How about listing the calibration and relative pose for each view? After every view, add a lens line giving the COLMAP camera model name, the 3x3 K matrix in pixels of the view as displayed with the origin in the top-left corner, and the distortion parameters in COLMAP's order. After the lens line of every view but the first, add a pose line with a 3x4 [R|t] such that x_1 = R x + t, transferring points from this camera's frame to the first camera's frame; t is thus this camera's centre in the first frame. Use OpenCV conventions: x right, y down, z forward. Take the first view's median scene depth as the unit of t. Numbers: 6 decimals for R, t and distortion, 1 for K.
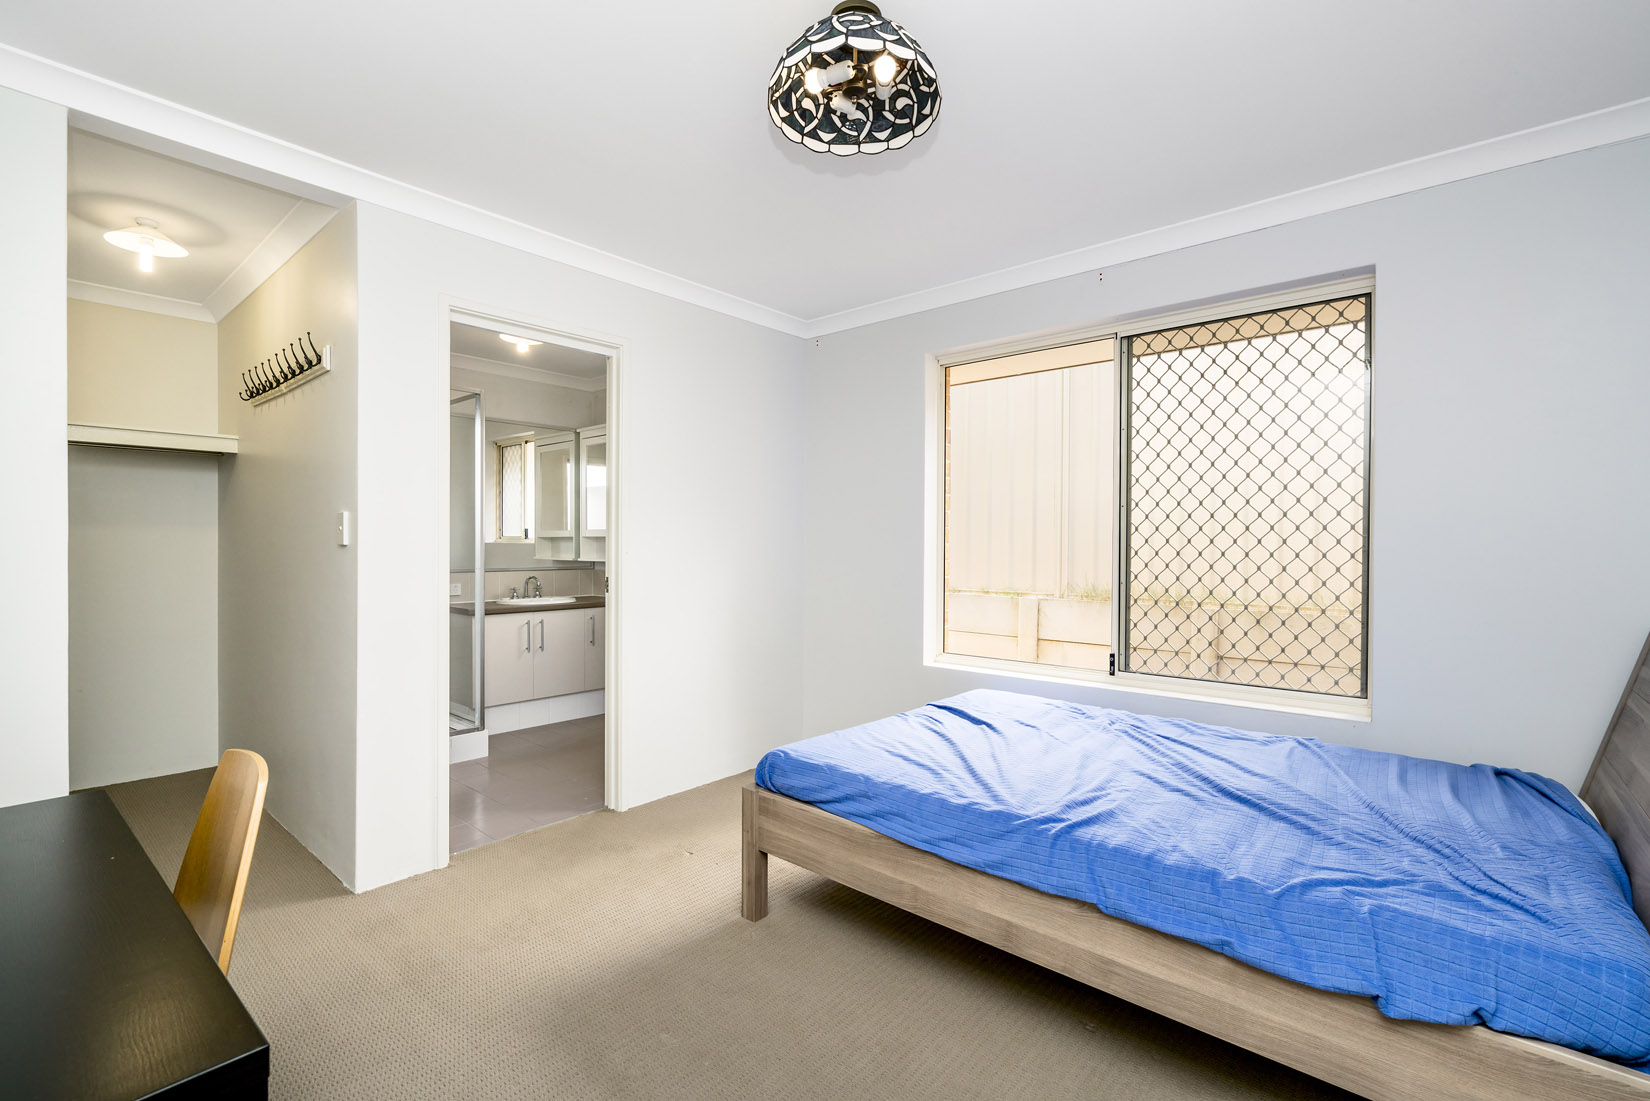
lens RADIAL K [[747.0, 0, 821.4], [0, 747.0, 543.6], [0, 0, 1]] dist [0.000685, -0.000011]
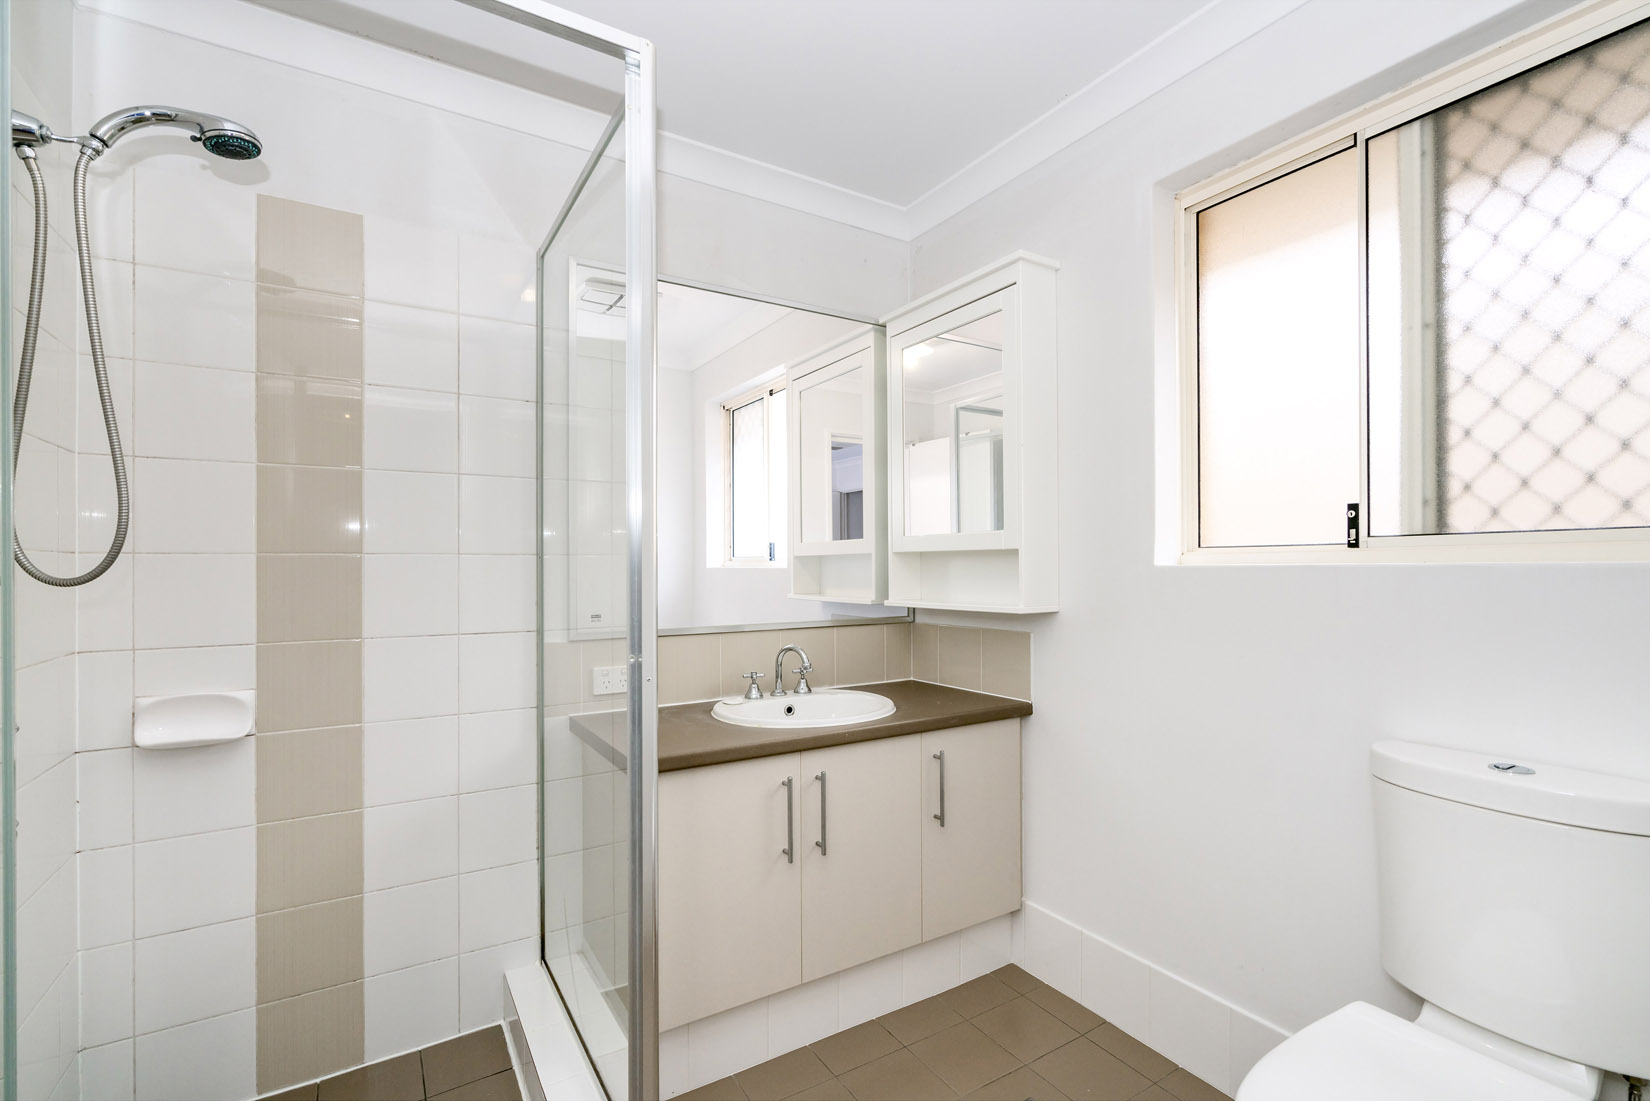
lens RADIAL K [[747.0, 0, 826.2], [0, 747.0, 561.1], [0, 0, 1]] dist [0.000685, -0.000011]
pose [[0.957503, -0.009569, -0.288265, -0.229144], [0.005613, 0.999878, -0.014549, 0.002709], [0.288370, 0.012313, 0.957440, 0.559379]]
